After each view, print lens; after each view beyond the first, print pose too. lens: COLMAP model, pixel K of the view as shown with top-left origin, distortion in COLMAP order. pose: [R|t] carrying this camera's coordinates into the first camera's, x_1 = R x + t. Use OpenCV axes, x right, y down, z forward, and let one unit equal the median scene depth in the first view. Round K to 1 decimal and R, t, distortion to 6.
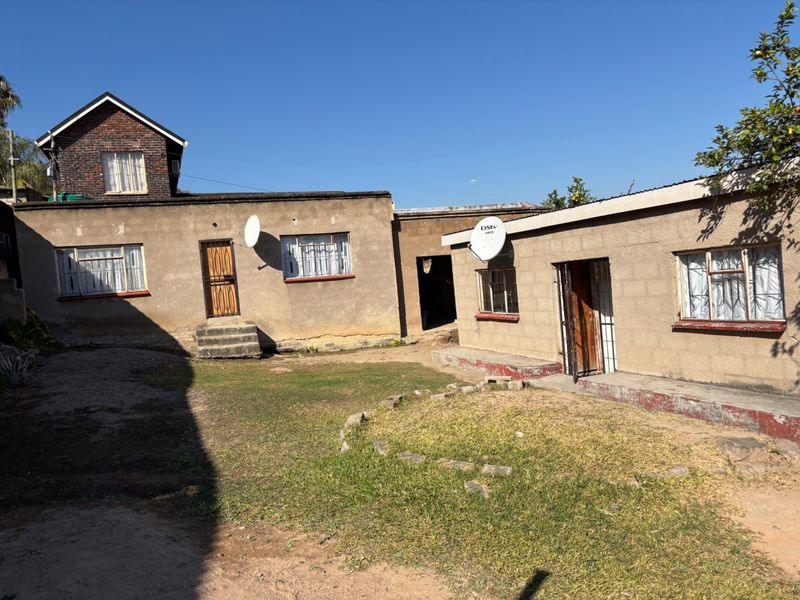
lens RADIAL K [[593.2, 0, 399.6], [0, 593.2, 303.5], [0, 0, 1]] dist [-0.003986, -0.009561]
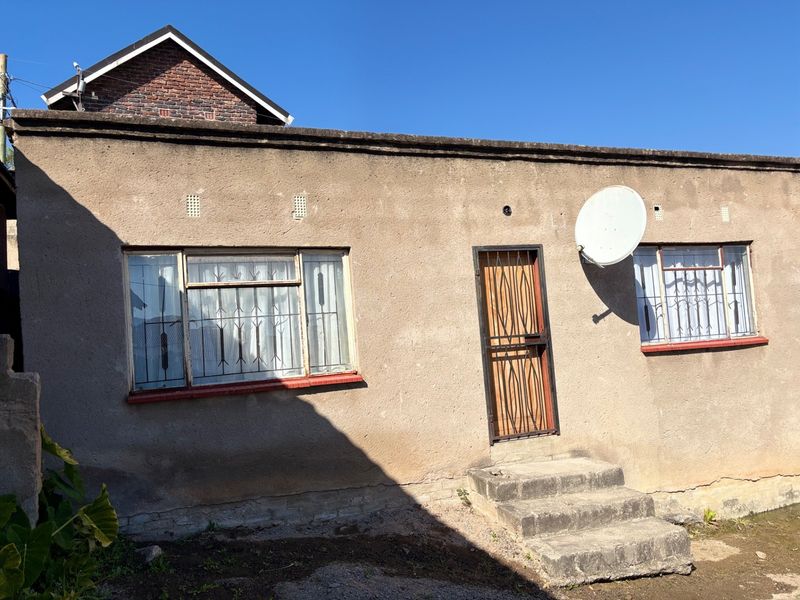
lens RADIAL K [[627.3, 0, 400.0], [0, 627.3, 300.0], [0, 0, 1]] dist [0.007463, 0.007009]
pose [[0.999823, 0.013022, 0.013549, -0.356334], [-0.011441, 0.993772, -0.110842, -0.020888], [-0.014908, 0.110667, 0.993746, 0.530072]]
